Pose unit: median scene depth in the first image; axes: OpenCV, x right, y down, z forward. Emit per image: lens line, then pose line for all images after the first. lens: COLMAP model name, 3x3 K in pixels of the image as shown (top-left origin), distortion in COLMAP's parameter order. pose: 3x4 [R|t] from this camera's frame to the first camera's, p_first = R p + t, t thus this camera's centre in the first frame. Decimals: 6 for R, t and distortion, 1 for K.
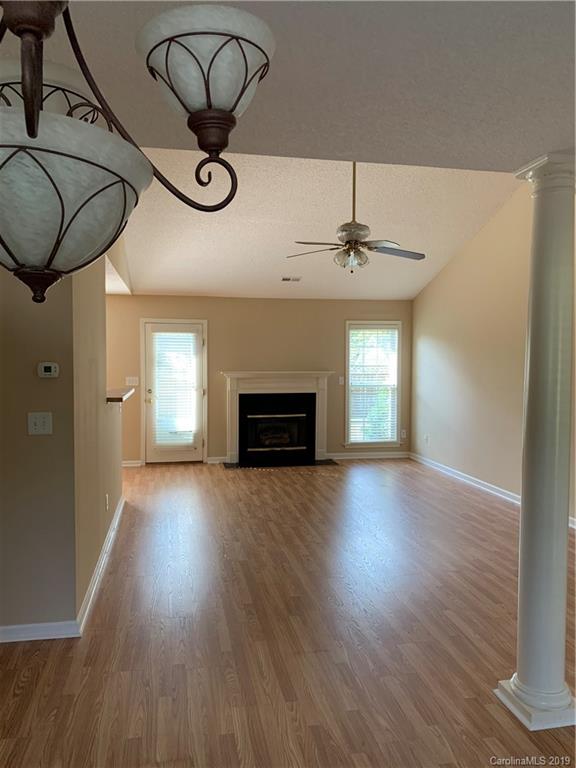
lens RADIAL K [[582.1, 0, 287.7], [0, 582.1, 383.4], [0, 0, 1]] dist [0.002748, 0.001391]
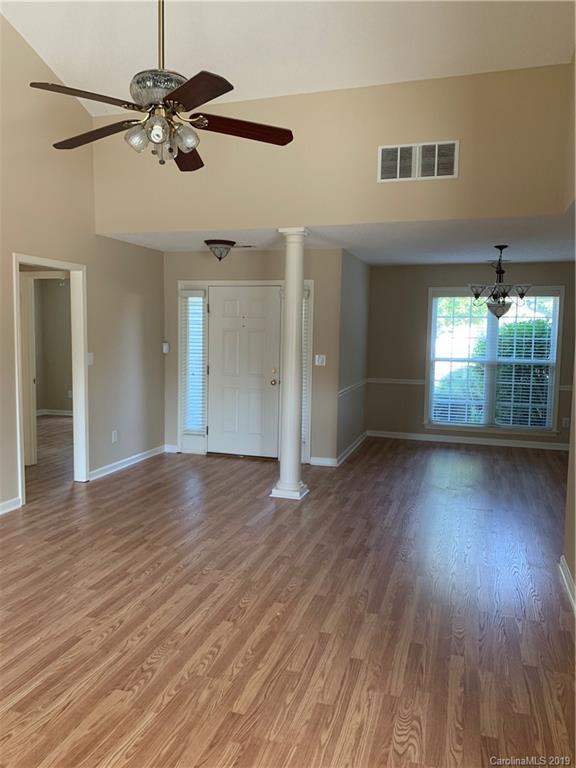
lens RADIAL K [[582.1, 0, 287.8], [0, 582.1, 383.3], [0, 0, 1]] dist [0.002748, 0.001391]
pose [[-0.874683, -0.060567, 0.480896, -0.281437], [0.009710, 0.989773, 0.142318, -0.062433], [-0.484598, 0.129153, -0.865150, 1.483795]]
